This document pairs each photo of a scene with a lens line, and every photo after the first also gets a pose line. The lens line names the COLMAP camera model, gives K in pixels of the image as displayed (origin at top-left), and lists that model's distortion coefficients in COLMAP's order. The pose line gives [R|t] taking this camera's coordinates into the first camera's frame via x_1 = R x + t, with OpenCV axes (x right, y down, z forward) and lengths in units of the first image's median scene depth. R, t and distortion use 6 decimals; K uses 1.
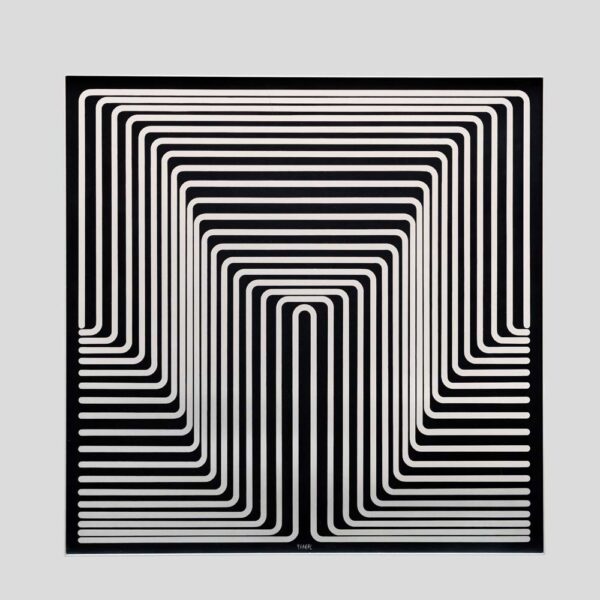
lens RADIAL K [[2701.8, 0, 301.4], [0, 2701.8, 299.9], [0, 0, 1]] dist [-0.120273, 0.000000]
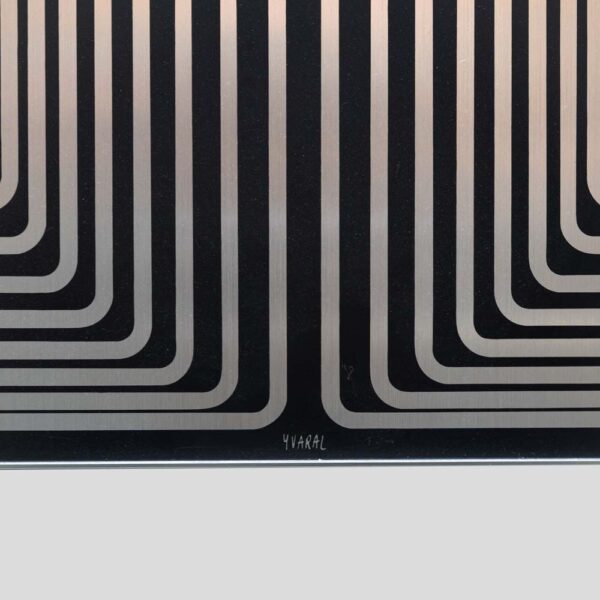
lens RADIAL K [[2701.8, 0, 300.1], [0, 2701.8, 300.0], [0, 0, 1]] dist [-0.120273, 0.000000]
pose [[0.999976, -0.003819, -0.005788, 0.002671], [0.003999, 0.999498, 0.031430, 0.062506], [0.005666, -0.031452, 0.999489, 0.657085]]
